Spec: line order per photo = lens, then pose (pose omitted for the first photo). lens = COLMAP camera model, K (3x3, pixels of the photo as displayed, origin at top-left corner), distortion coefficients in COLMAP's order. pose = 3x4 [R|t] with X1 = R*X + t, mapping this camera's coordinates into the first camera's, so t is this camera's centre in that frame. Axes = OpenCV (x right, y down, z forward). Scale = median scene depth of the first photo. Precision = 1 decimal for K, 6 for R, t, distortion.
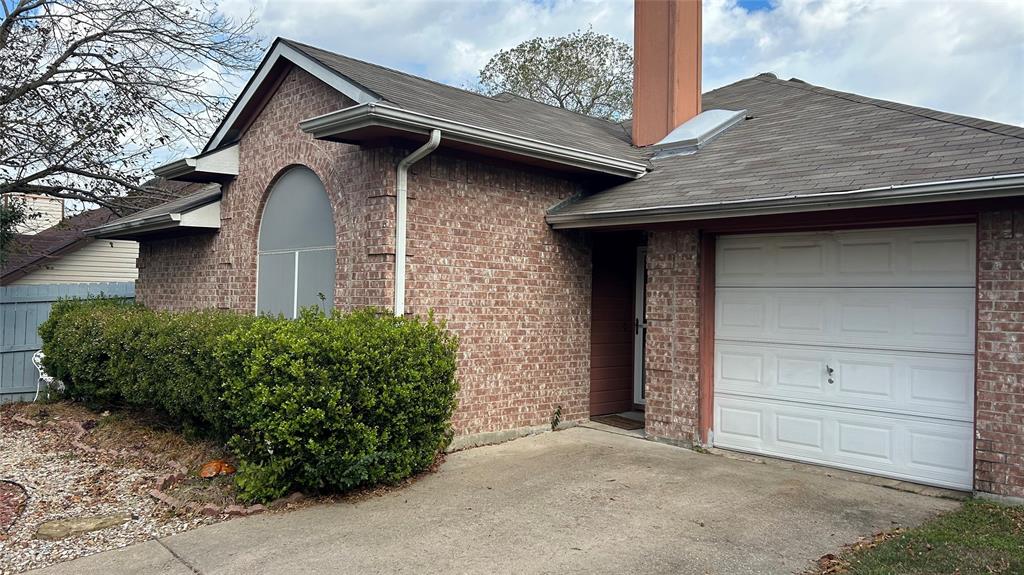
lens RADIAL K [[767.4, 0, 512.0], [0, 767.4, 287.5], [0, 0, 1]] dist [0.004083, -0.000415]
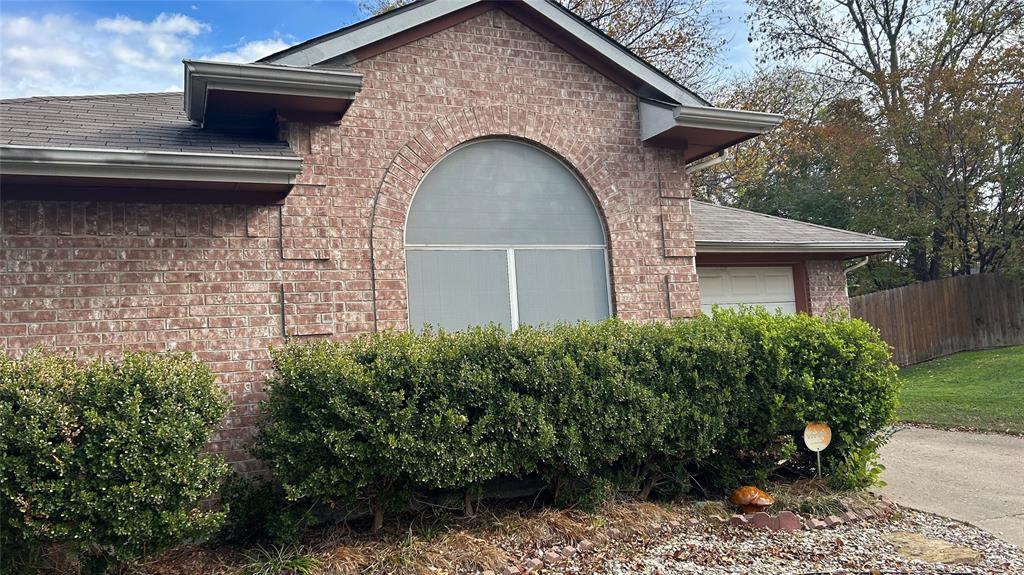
lens RADIAL K [[767.4, 0, 512.0], [0, 767.4, 287.5], [0, 0, 1]] dist [0.004083, -0.000415]
pose [[0.329318, 0.053060, 0.942727, -1.098480], [0.061686, 0.995078, -0.077555, 0.054304], [-0.942202, 0.083693, 0.324424, 0.844688]]
